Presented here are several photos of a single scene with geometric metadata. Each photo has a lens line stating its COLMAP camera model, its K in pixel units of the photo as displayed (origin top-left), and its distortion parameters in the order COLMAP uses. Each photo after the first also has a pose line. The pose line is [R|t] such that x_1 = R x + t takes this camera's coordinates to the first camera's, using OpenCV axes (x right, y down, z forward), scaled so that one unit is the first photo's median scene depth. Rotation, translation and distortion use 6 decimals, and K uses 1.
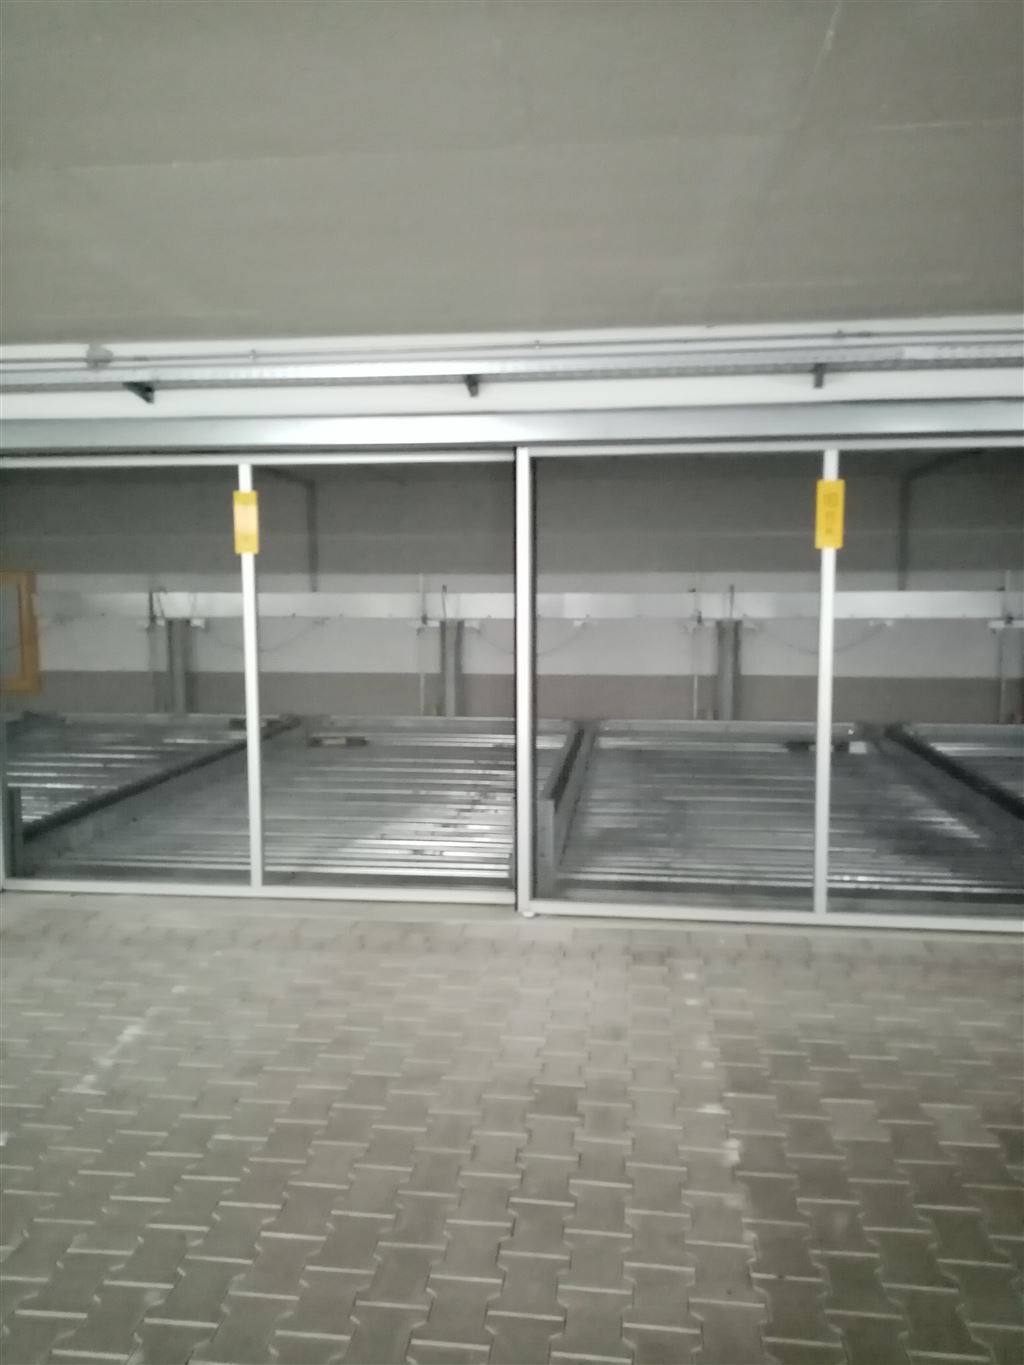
lens RADIAL K [[1069.1, 0, 508.8], [0, 1069.1, 649.9], [0, 0, 1]] dist [0.039793, -0.059847]
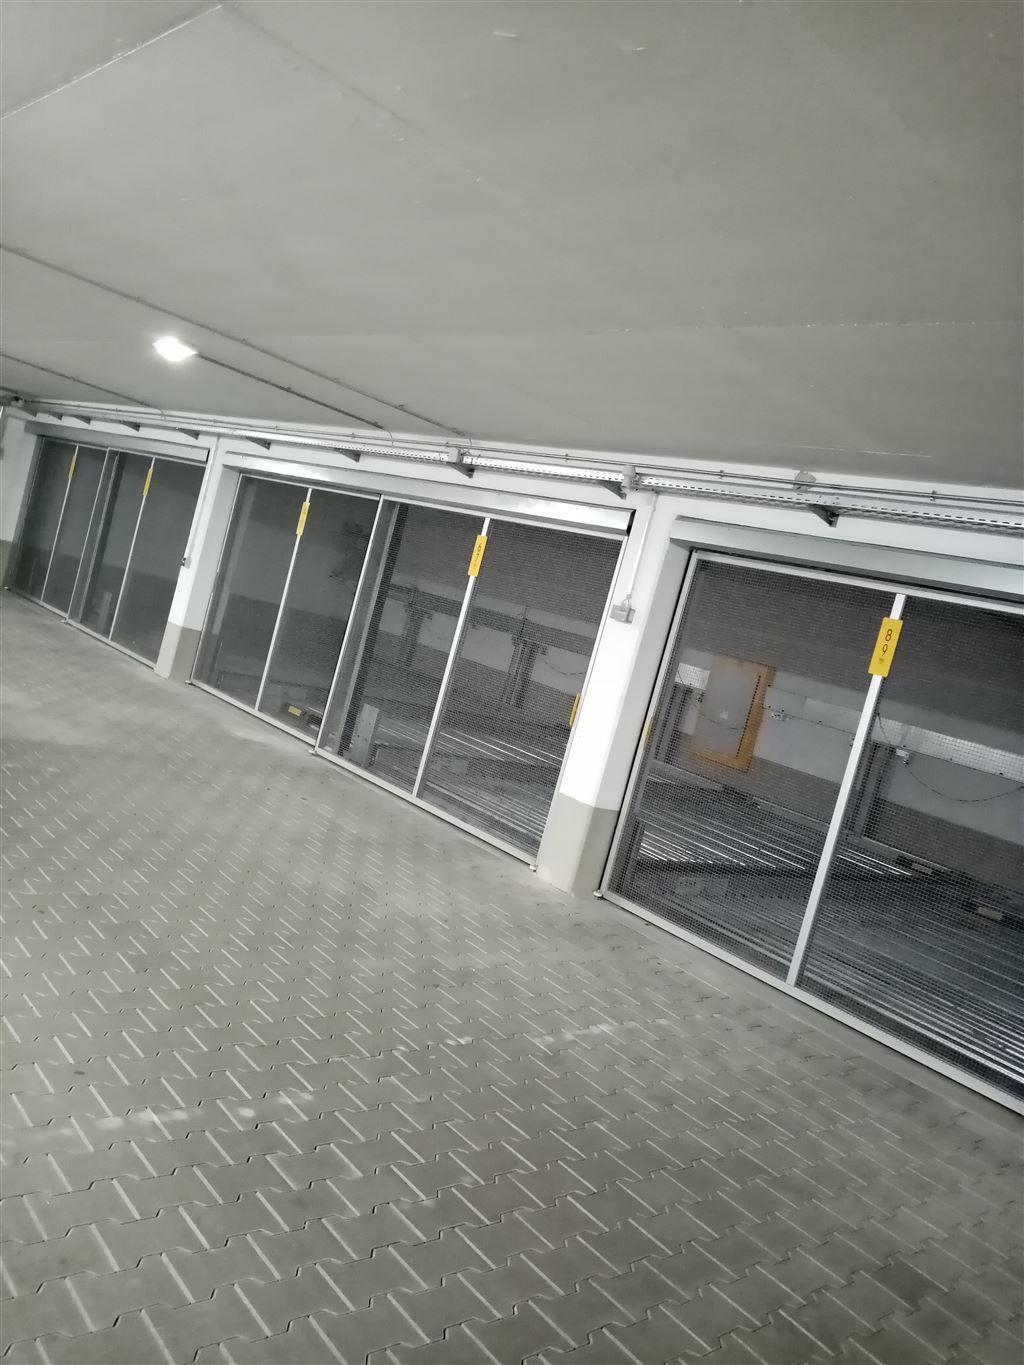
lens RADIAL K [[1069.1, 0, 508.8], [0, 1069.1, 649.9], [0, 0, 1]] dist [0.039793, -0.059847]
pose [[0.727369, 0.221352, -0.649567, 0.292093], [-0.298409, 0.954396, -0.008923, 0.003463], [0.617970, 0.200327, 0.760252, -0.041292]]
